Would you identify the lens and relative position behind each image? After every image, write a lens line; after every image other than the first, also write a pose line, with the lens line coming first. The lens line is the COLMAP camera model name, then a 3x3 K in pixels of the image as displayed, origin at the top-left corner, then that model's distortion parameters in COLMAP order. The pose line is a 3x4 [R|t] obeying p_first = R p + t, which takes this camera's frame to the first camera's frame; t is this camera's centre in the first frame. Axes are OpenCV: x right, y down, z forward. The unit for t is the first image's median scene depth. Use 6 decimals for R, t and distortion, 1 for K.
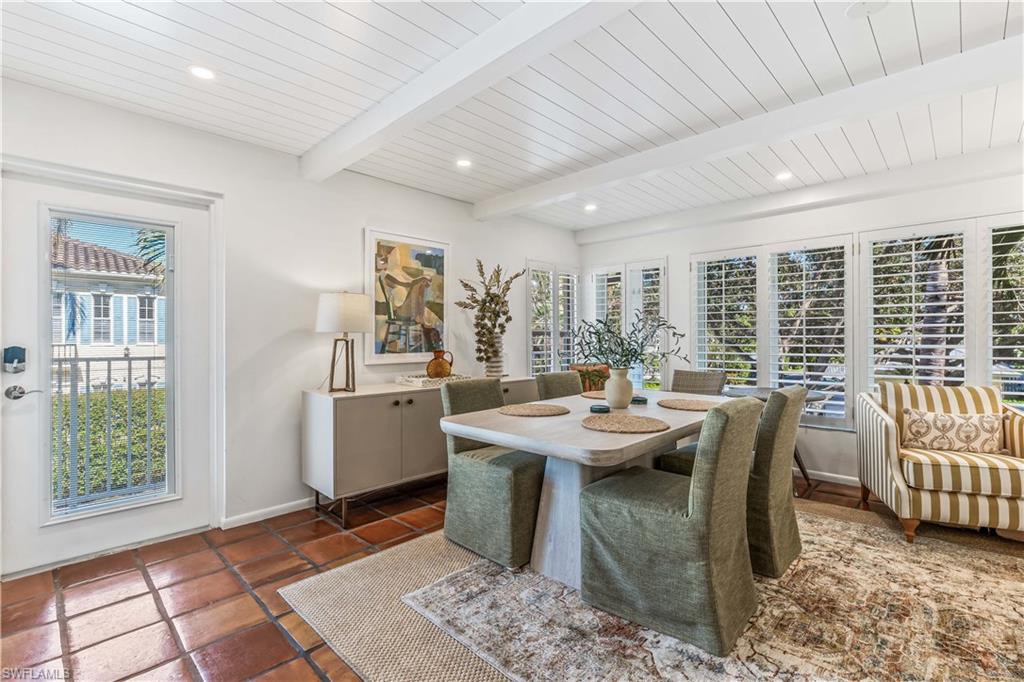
lens RADIAL K [[464.0, 0, 508.9], [0, 464.0, 337.6], [0, 0, 1]] dist [0.002164, 0.000054]
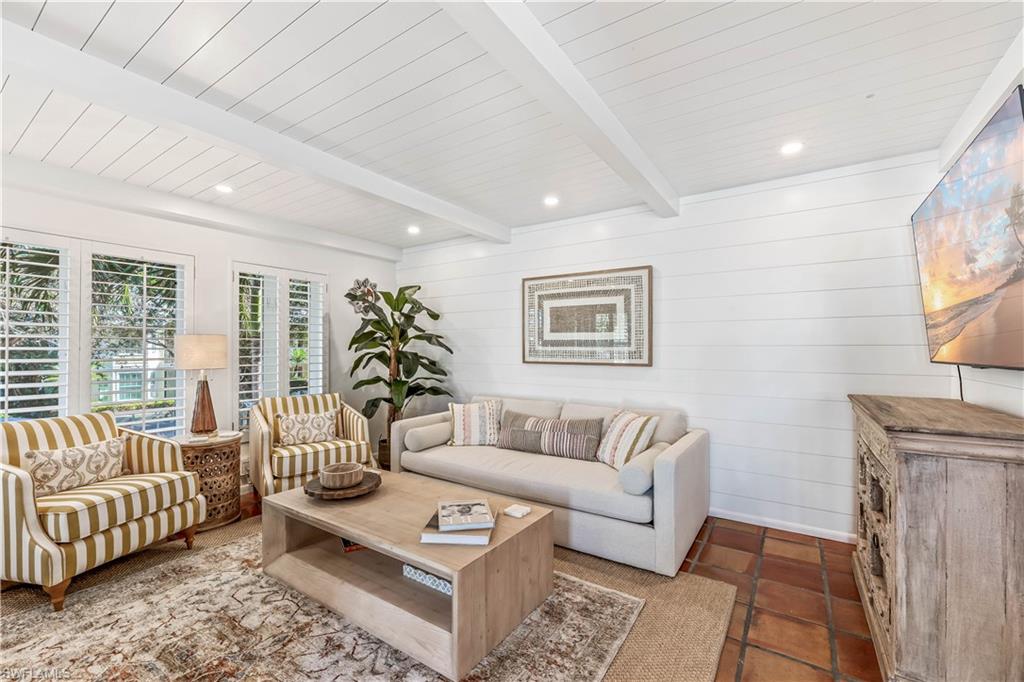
lens RADIAL K [[433.3, 0, 509.0], [0, 433.3, 344.6], [0, 0, 1]] dist [-0.003539, -0.000783]
pose [[-0.183634, 0.014476, 0.982888, -0.066439], [0.000222, 0.999892, -0.014685, -0.032163], [-0.982995, -0.002479, -0.183618, 0.381741]]
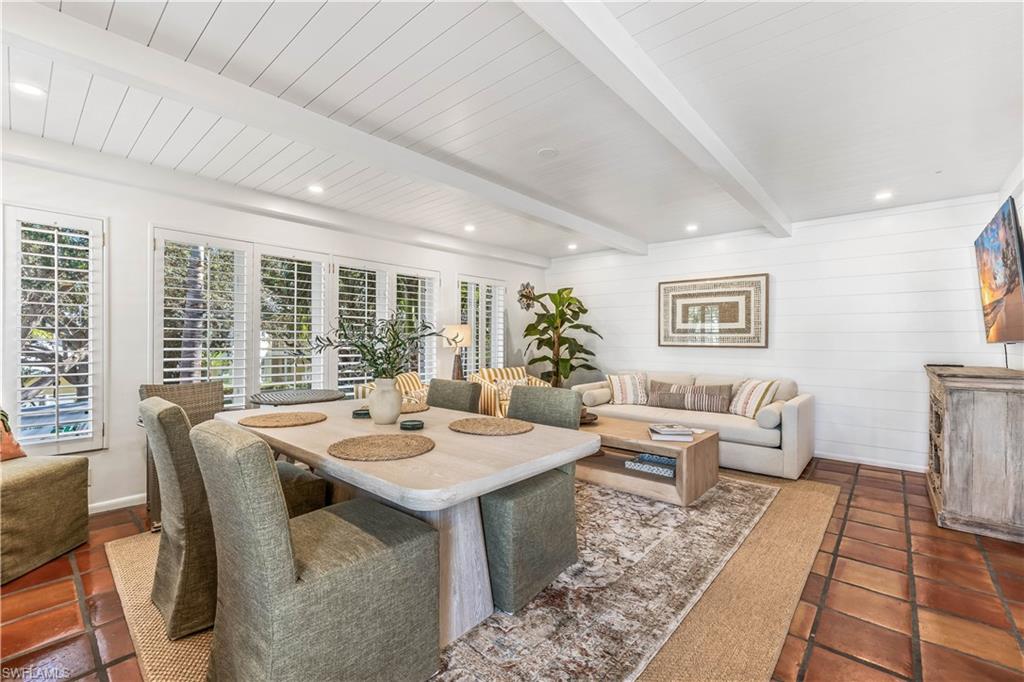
lens RADIAL K [[433.3, 0, 511.7], [0, 433.3, 341.1], [0, 0, 1]] dist [-0.003539, -0.000783]
pose [[-0.052860, 0.003303, 0.998596, -0.660355], [-0.005311, 0.999979, -0.003589, 0.003556], [-0.998588, -0.005493, -0.052842, 0.943236]]
